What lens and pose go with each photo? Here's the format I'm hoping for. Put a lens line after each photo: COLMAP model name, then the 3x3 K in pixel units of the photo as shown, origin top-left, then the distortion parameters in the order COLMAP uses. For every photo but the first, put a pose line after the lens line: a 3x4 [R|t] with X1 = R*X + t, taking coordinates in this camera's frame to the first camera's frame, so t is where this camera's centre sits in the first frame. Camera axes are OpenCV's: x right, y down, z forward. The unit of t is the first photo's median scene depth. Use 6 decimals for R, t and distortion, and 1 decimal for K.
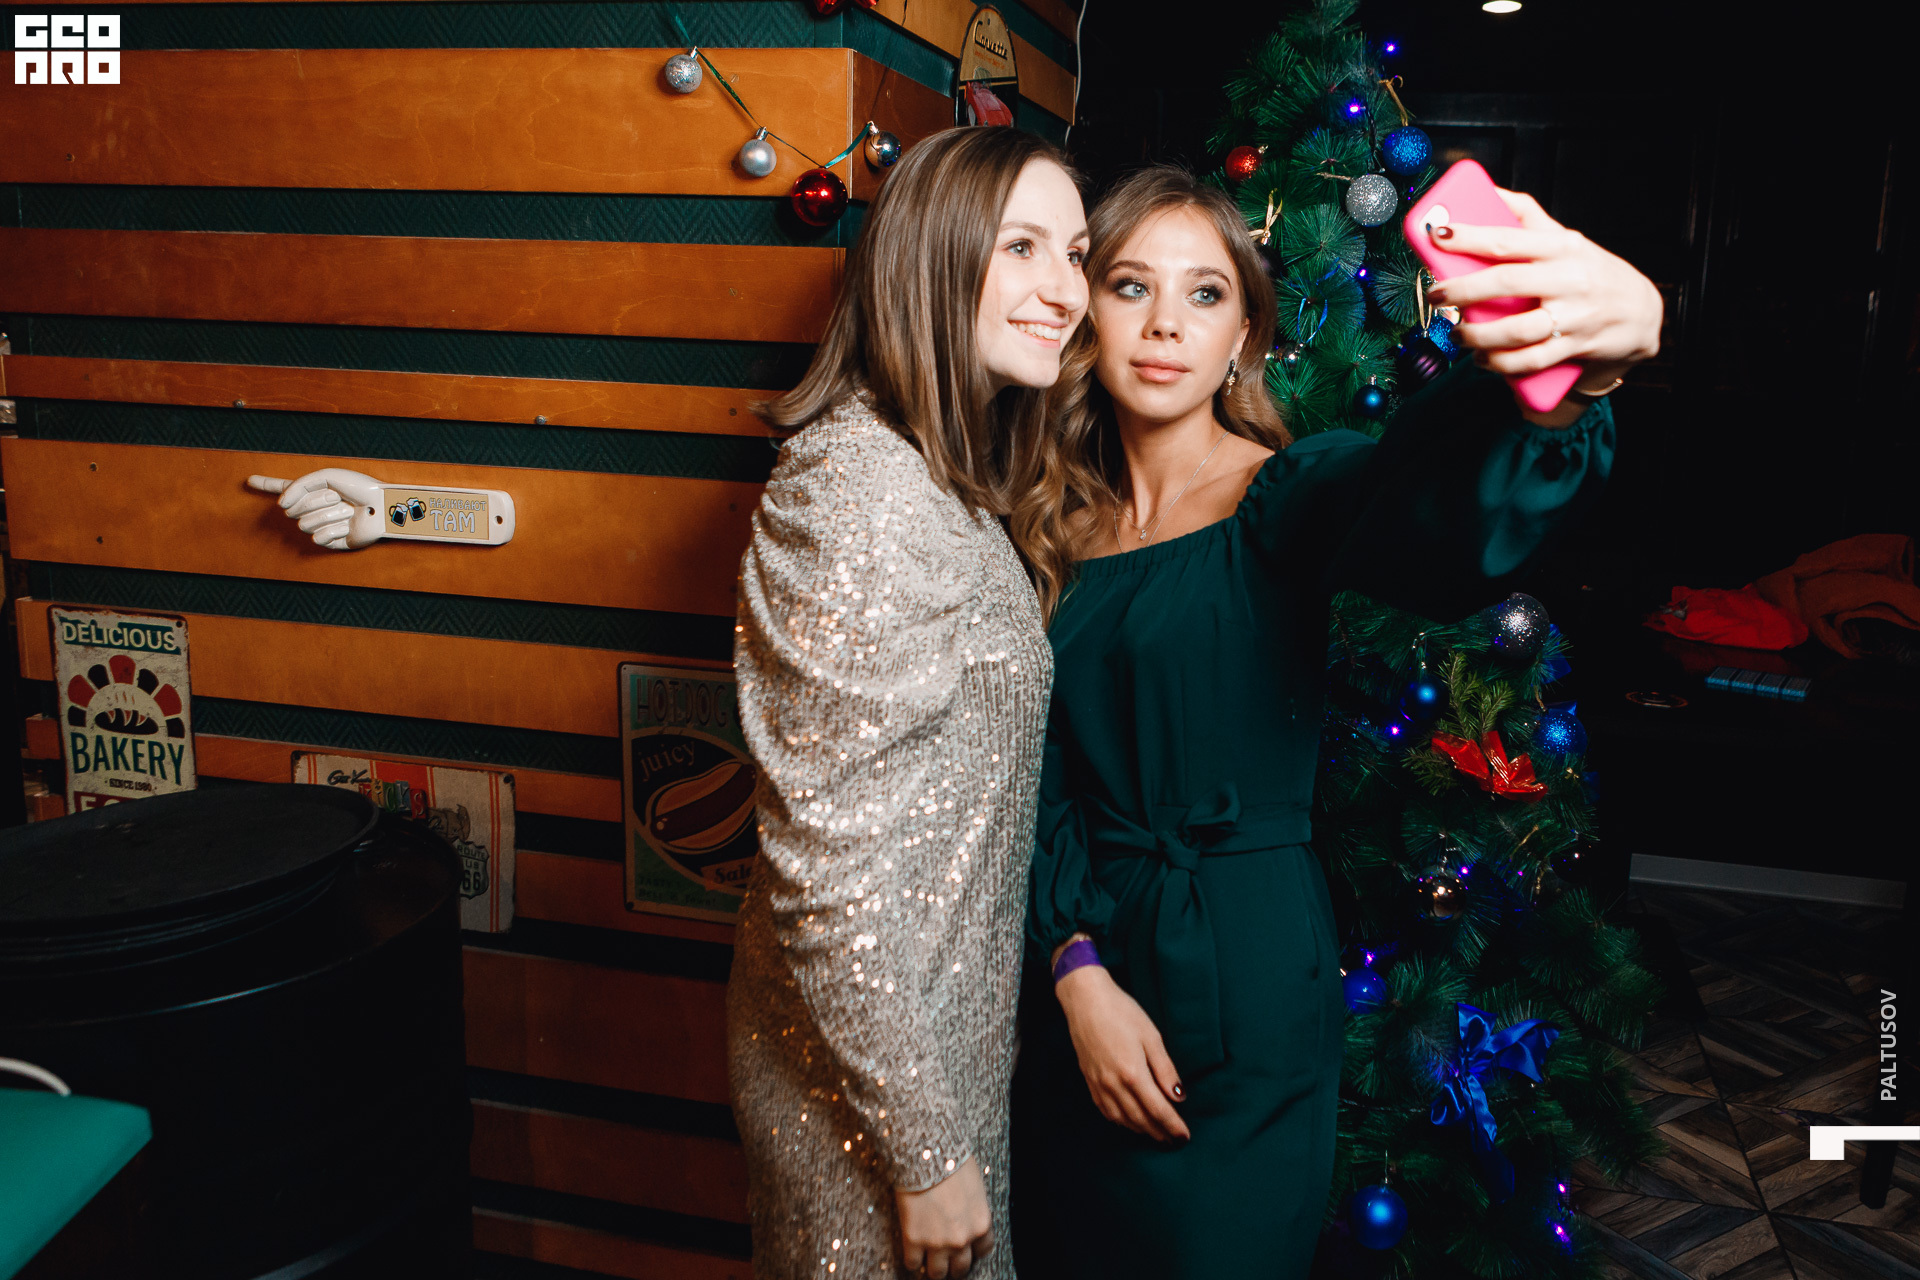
lens RADIAL K [[1505.2, 0, 1045.3], [0, 1505.2, 589.1], [0, 0, 1]] dist [-0.032957, 0.015403]
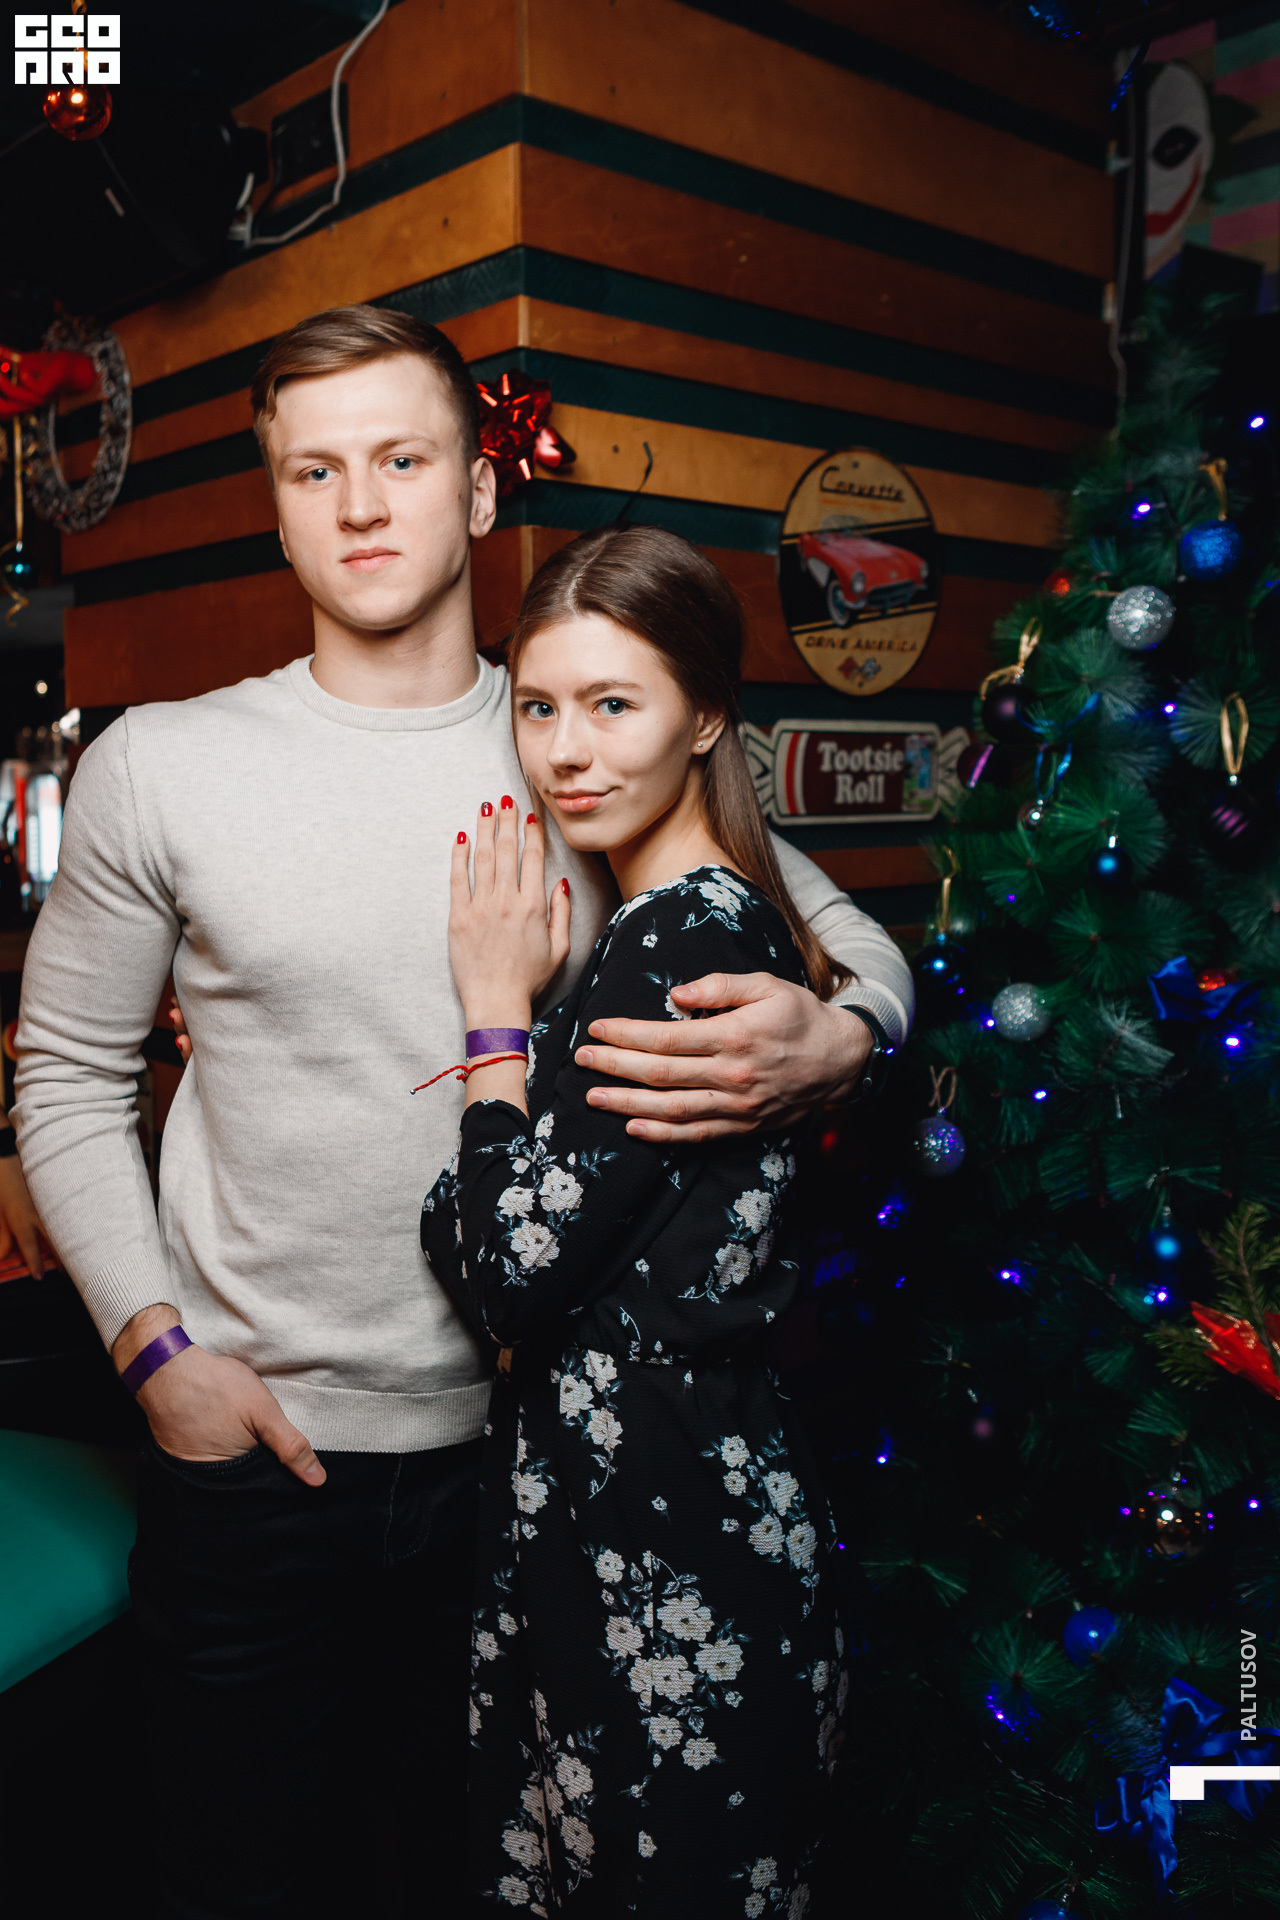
lens RADIAL K [[1737.7, 0, 604.2], [0, 1737.7, 928.5], [0, 0, 1]] dist [-0.011370, -0.009156]
pose [[0.803427, 0.005247, -0.595380, 0.540791], [-0.073812, 0.993125, -0.090852, 0.009816], [0.590810, 0.116939, 0.798291, 0.115039]]
